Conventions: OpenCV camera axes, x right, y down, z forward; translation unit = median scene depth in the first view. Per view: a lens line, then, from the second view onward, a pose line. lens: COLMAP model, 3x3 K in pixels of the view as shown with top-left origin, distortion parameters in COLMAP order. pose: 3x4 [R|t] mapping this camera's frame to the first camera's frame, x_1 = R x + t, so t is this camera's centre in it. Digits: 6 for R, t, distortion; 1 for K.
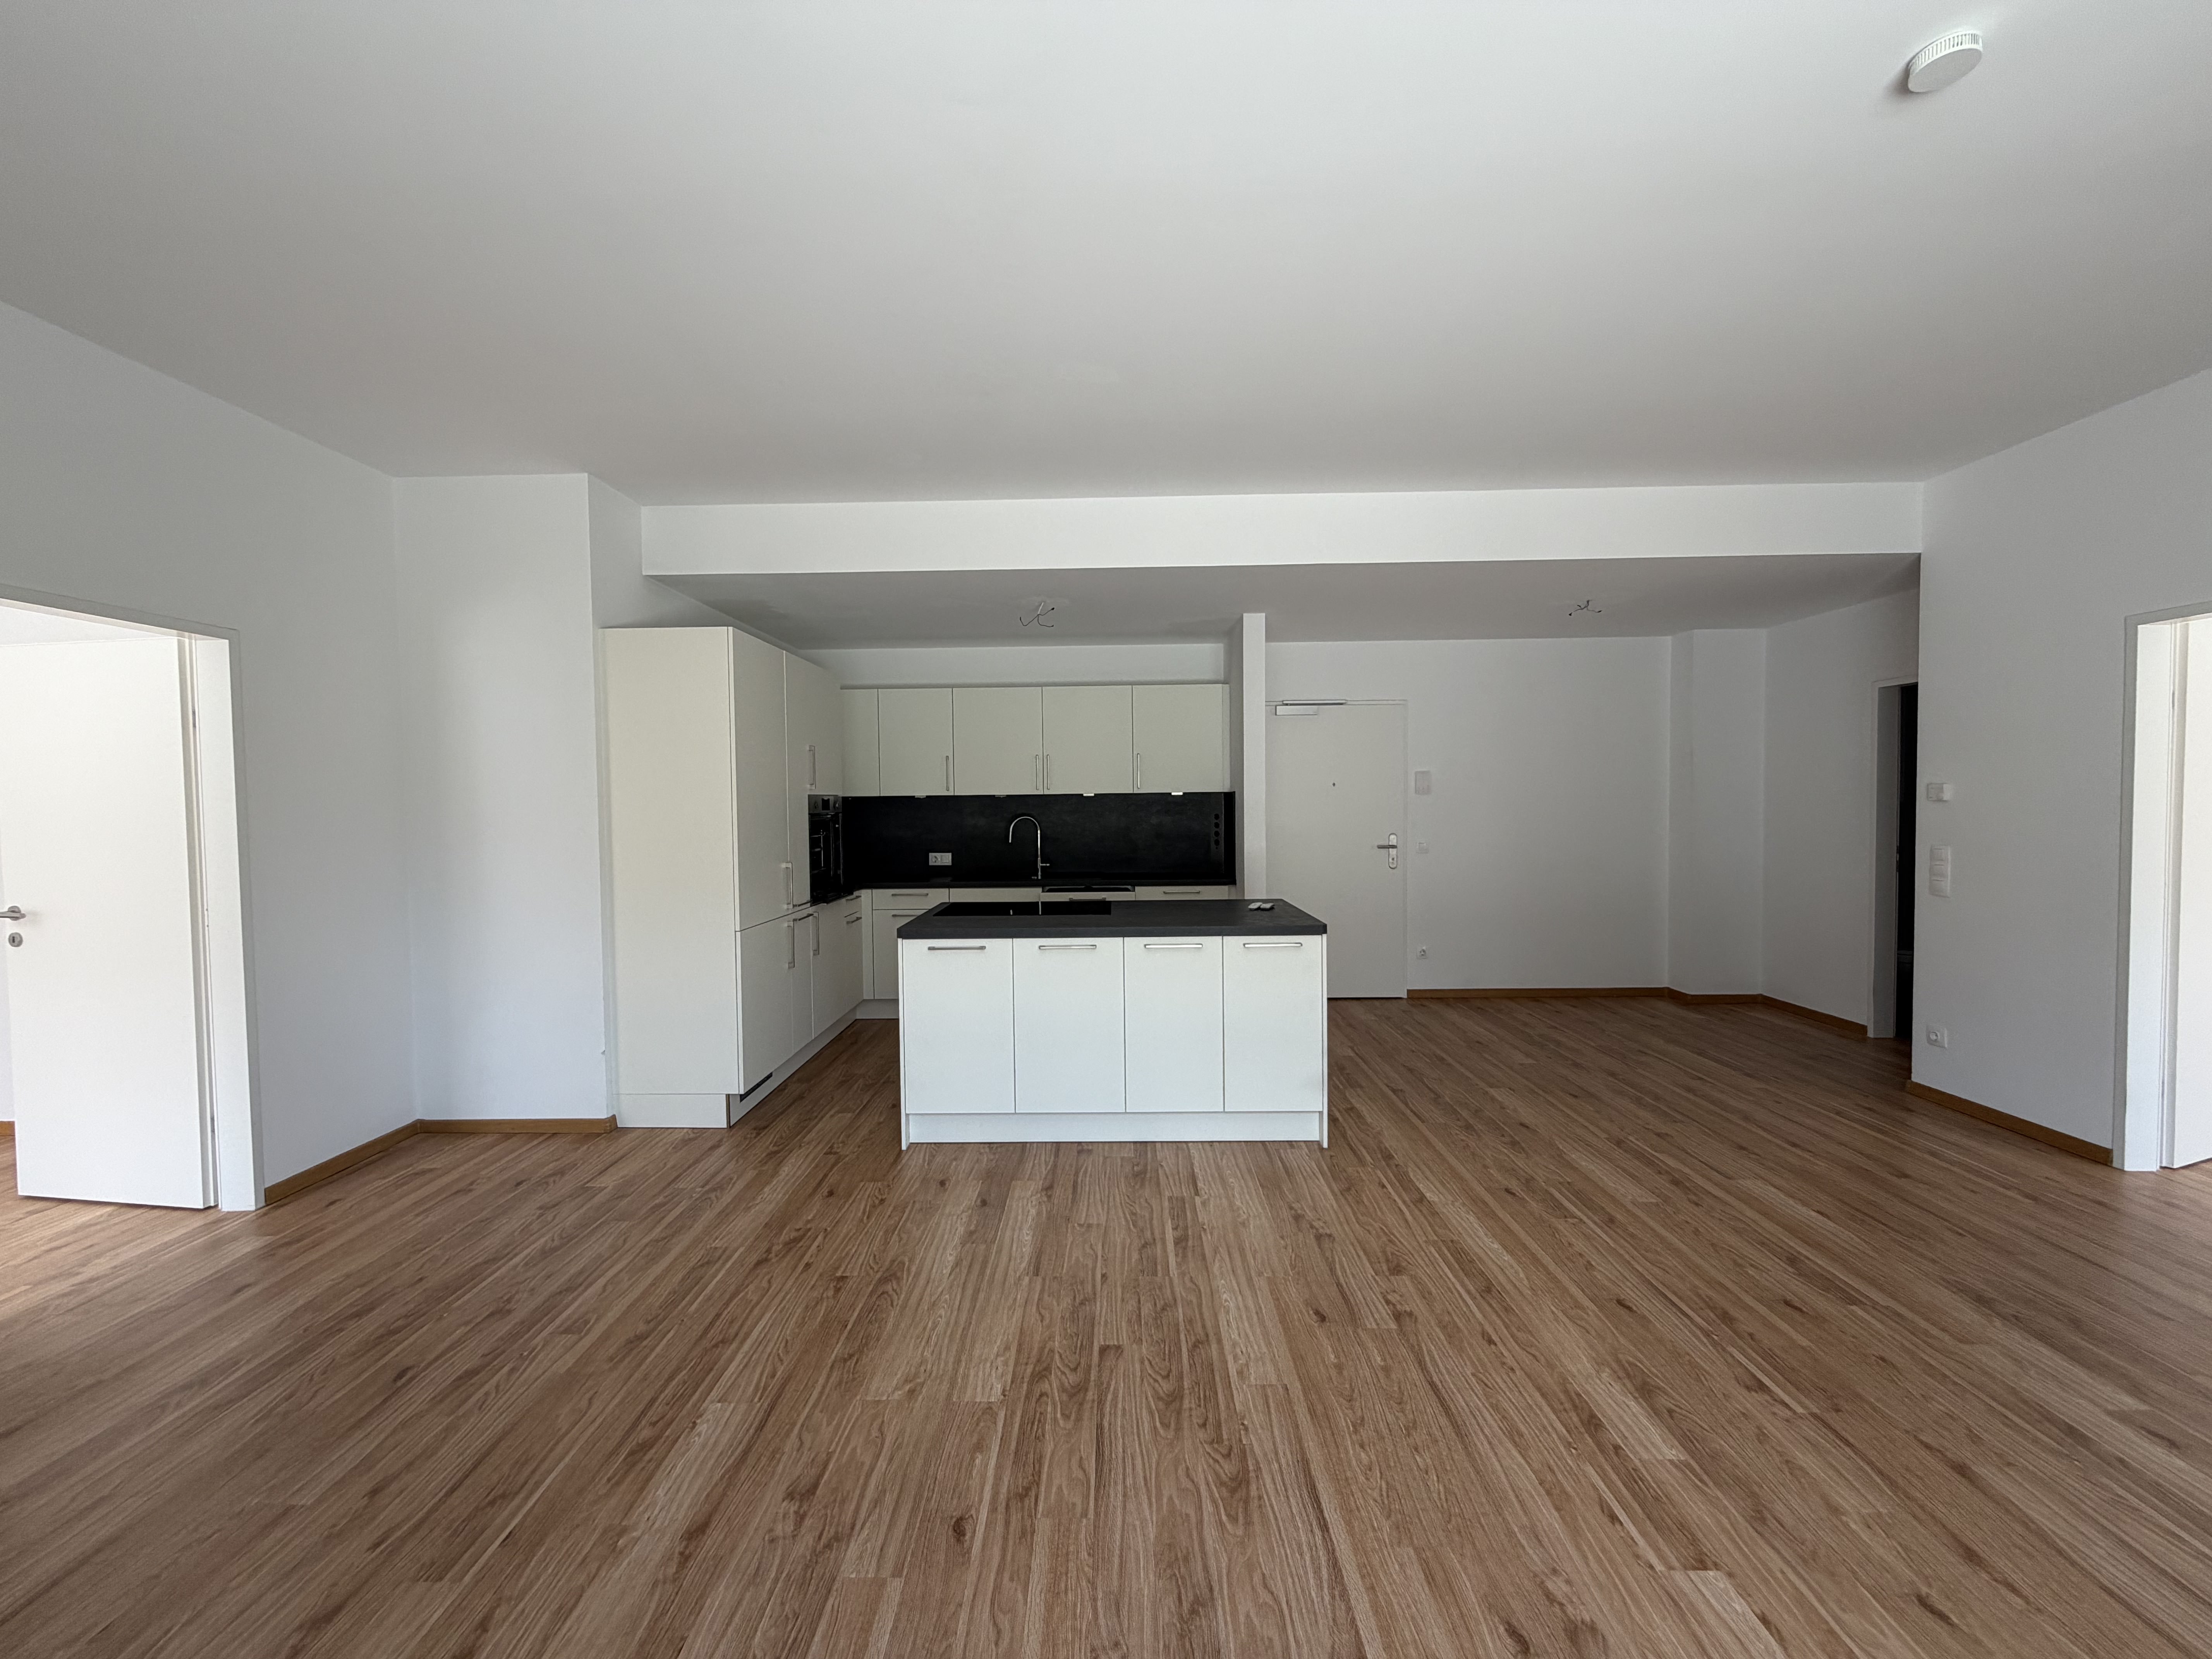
lens RADIAL K [[883.6, 0, 1096.6], [0, 883.6, 831.0], [0, 0, 1]] dist [-0.000240, 0.000149]
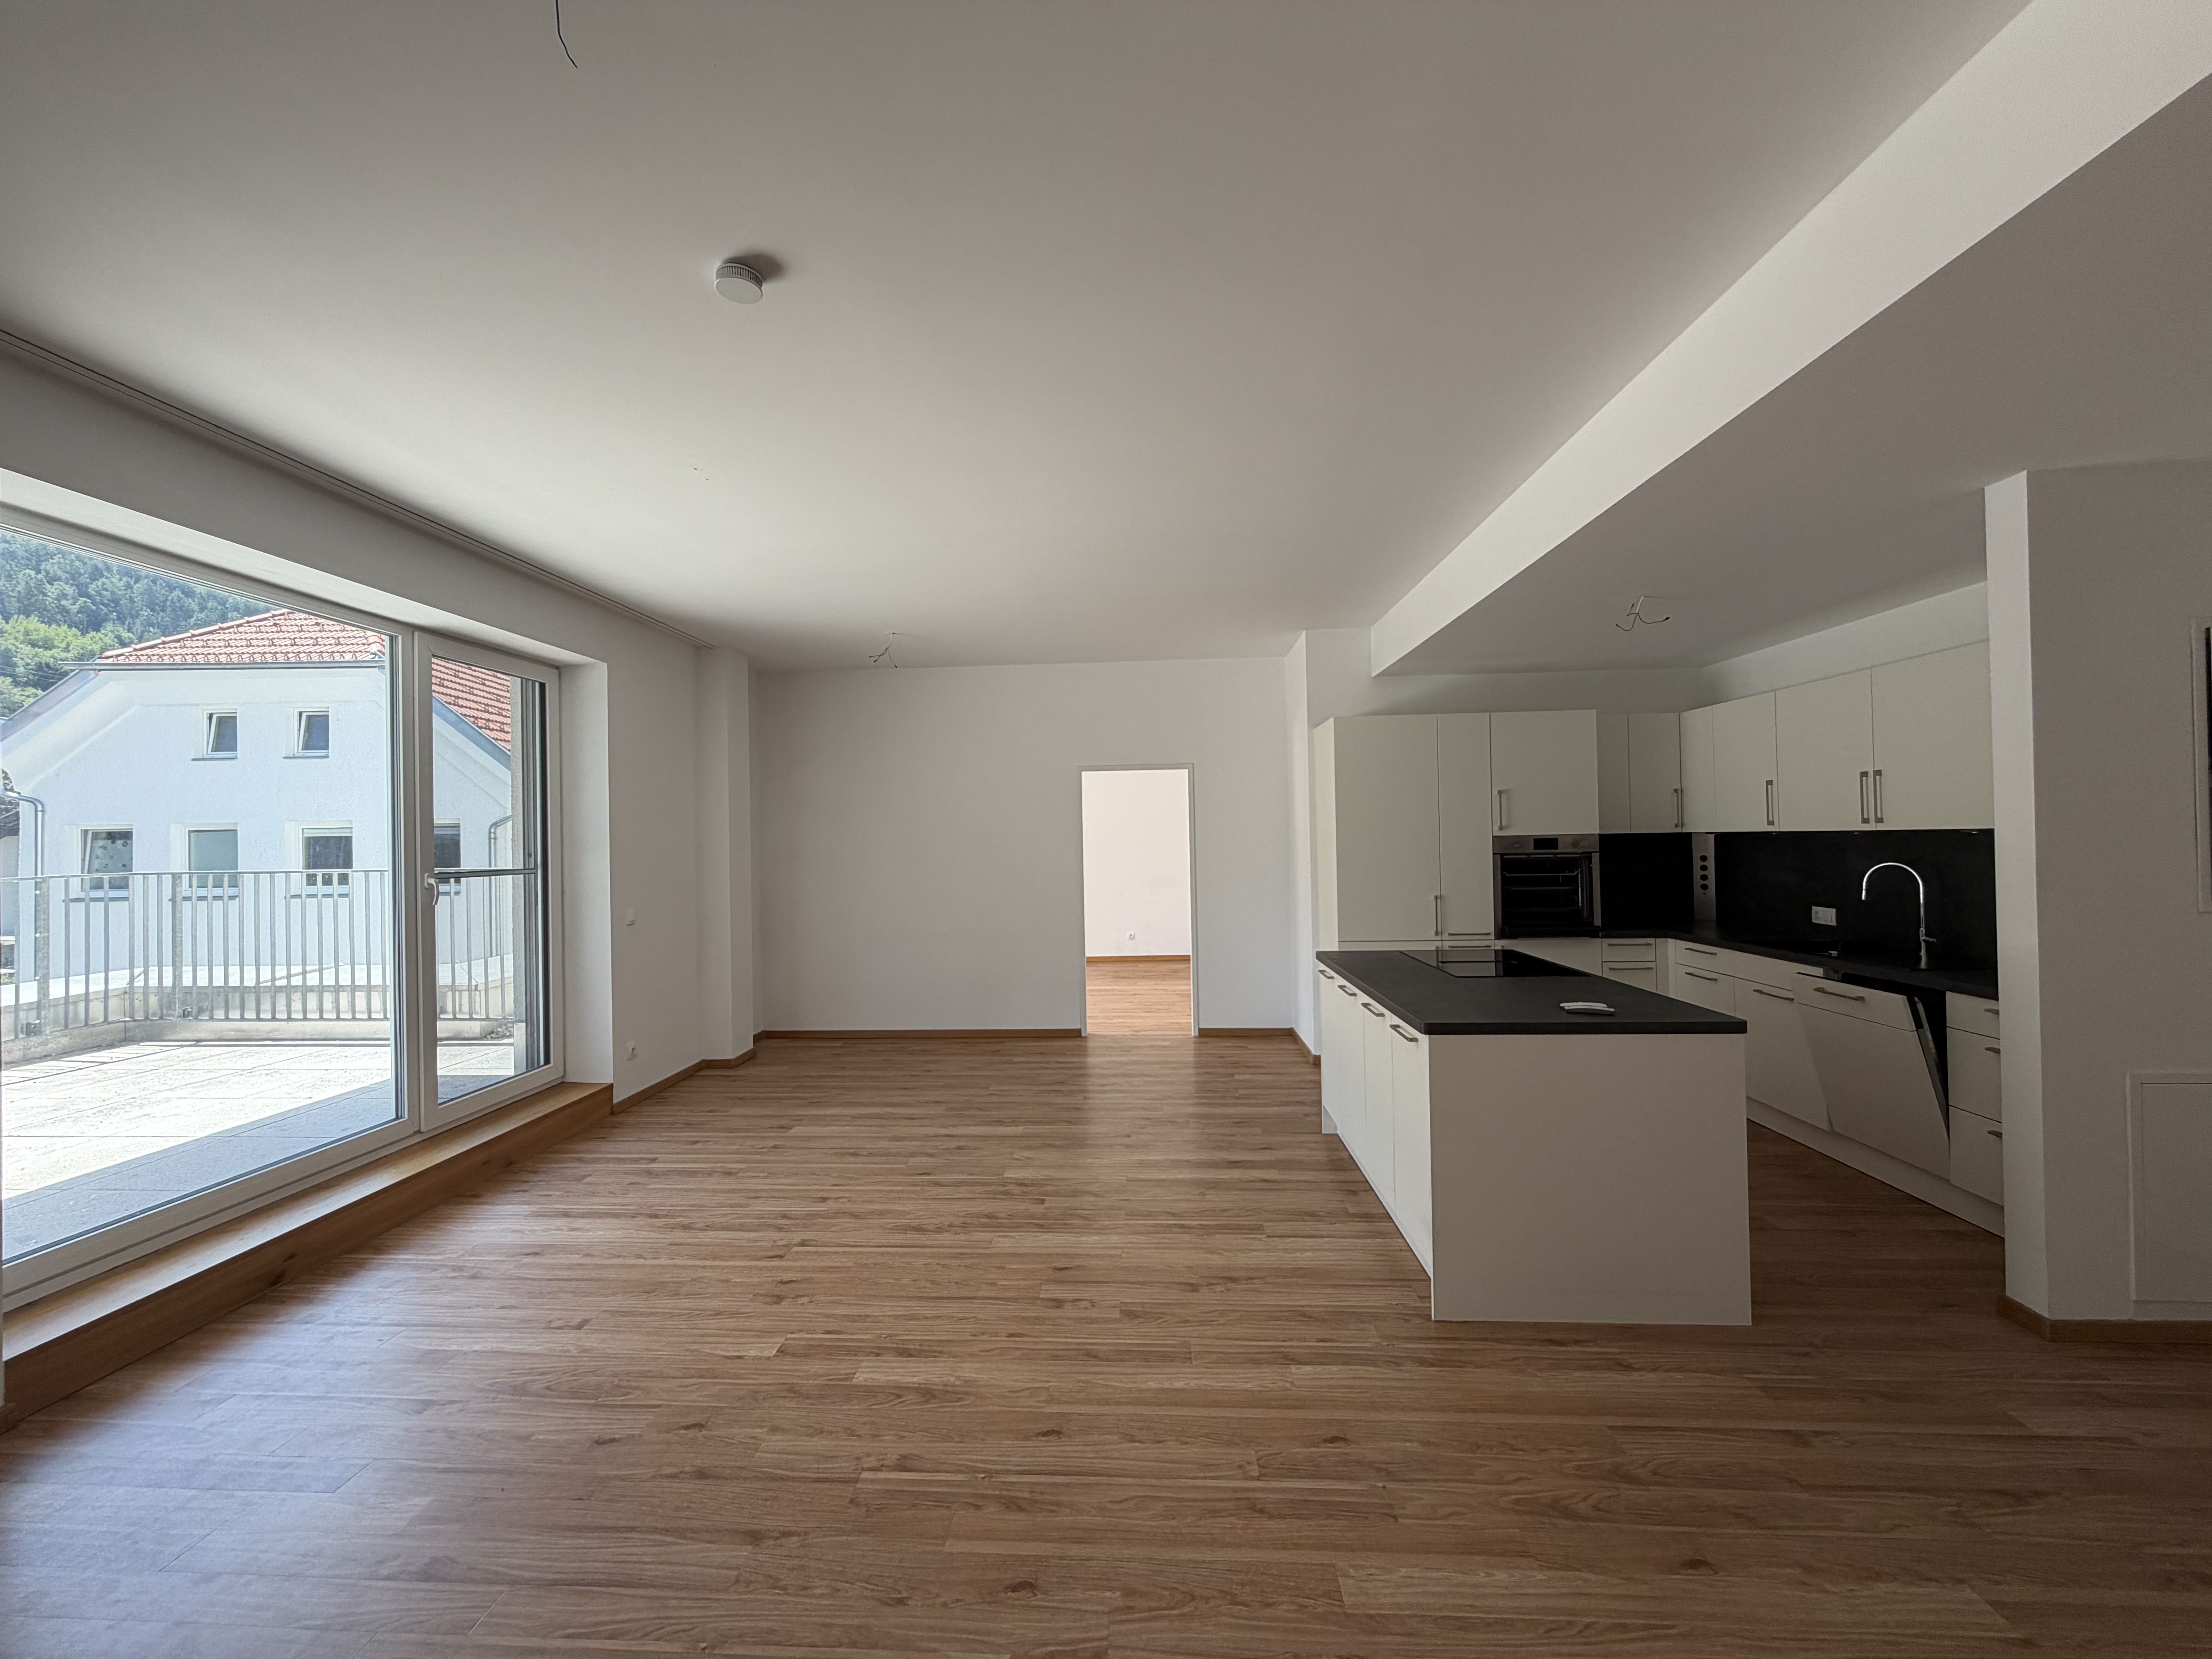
lens RADIAL K [[883.6, 0, 1096.6], [0, 883.6, 831.0], [0, 0, 1]] dist [-0.000240, 0.000149]
pose [[-0.040562, 0.003077, -0.999172, 1.748376], [-0.012762, 0.999912, 0.003598, -0.099812], [0.999096, 0.012898, -0.040519, 1.255210]]
